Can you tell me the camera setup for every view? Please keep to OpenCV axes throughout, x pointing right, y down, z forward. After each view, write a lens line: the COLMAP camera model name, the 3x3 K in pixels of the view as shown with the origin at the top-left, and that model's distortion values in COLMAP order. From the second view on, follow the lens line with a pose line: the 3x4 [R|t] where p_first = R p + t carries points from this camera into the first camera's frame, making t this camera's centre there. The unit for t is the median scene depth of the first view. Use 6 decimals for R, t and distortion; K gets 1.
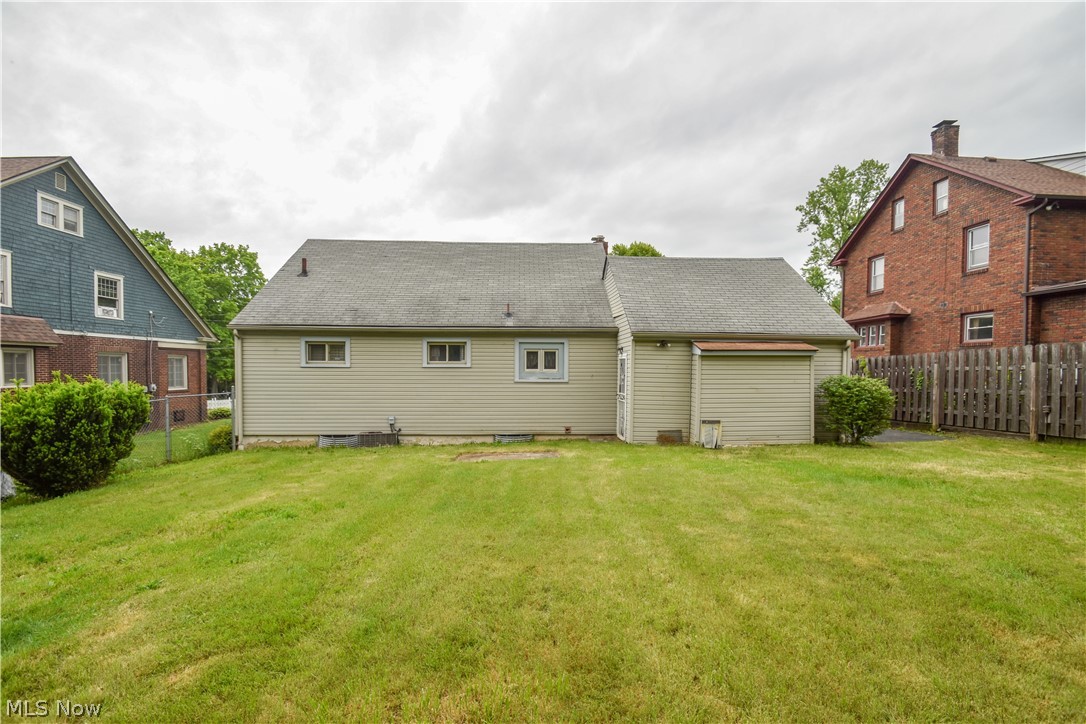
lens RADIAL K [[484.2, 0, 526.5], [0, 484.2, 377.5], [0, 0, 1]] dist [0.000300, -0.007673]
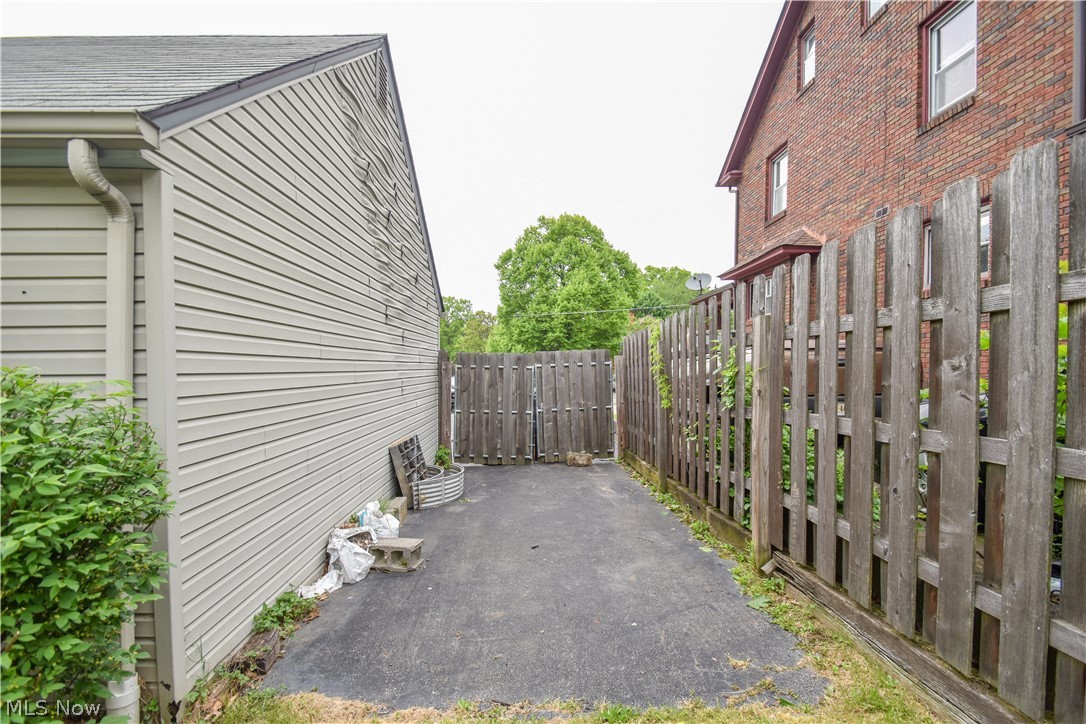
lens RADIAL K [[484.2, 0, 529.2], [0, 484.2, 381.2], [0, 0, 1]] dist [0.000300, -0.007673]
pose [[0.999969, -0.005188, -0.005886, 0.565836], [0.005230, 0.999961, 0.007151, 0.003508], [0.005848, -0.007181, 0.999957, 0.573406]]
